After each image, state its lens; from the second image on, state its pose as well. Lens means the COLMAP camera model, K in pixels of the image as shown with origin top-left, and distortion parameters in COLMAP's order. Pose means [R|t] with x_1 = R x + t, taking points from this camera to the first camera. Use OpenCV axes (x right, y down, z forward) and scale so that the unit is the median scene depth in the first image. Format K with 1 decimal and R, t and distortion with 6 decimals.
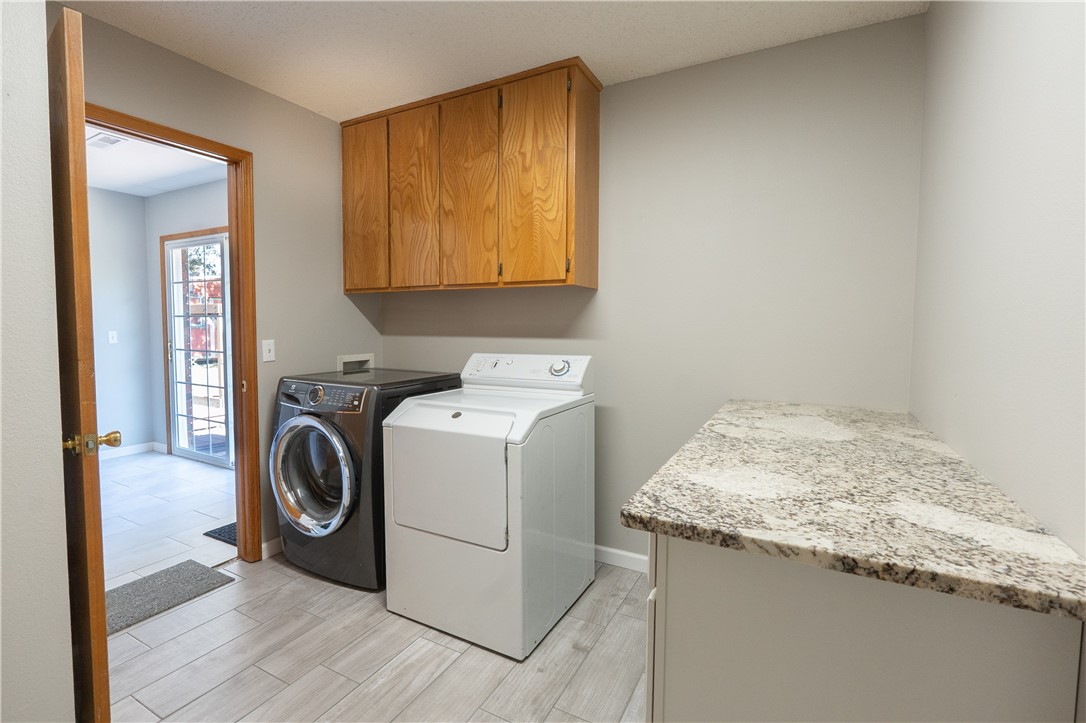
lens RADIAL K [[488.6, 0, 533.0], [0, 488.6, 359.4], [0, 0, 1]] dist [-0.009821, -0.000259]
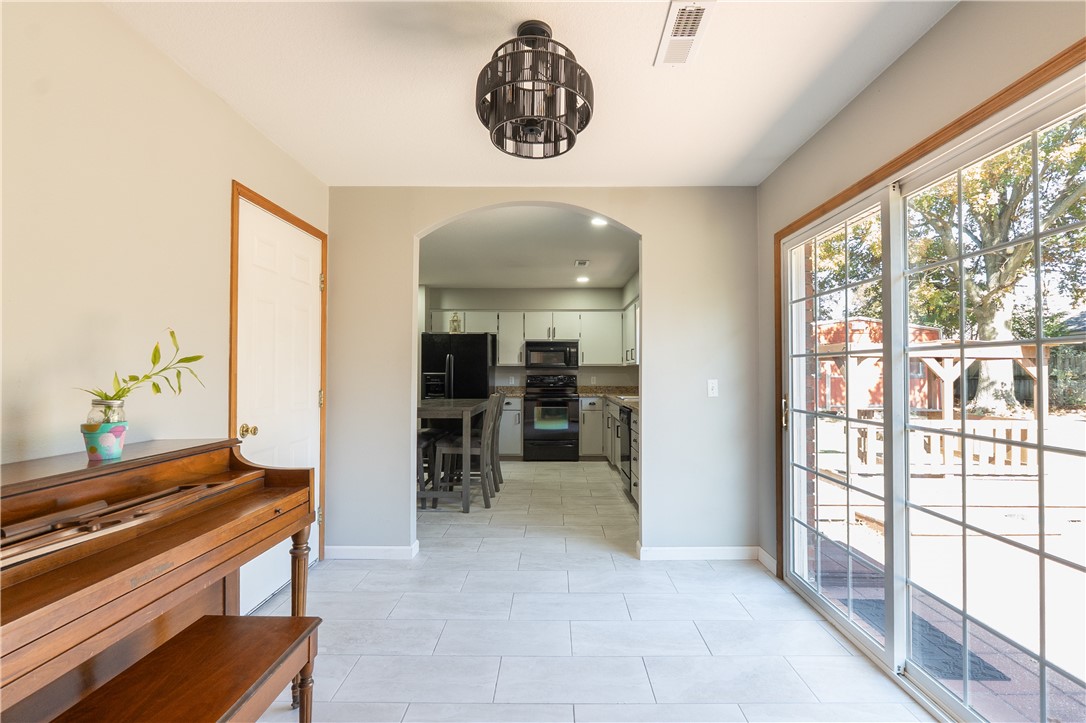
lens RADIAL K [[488.6, 0, 535.2], [0, 488.6, 364.5], [0, 0, 1]] dist [-0.009821, -0.000259]
pose [[0.432298, -0.022895, -0.901440, -0.324453], [-0.048726, 0.997624, -0.048705, -0.031973], [0.900413, 0.064979, 0.430155, 0.443853]]
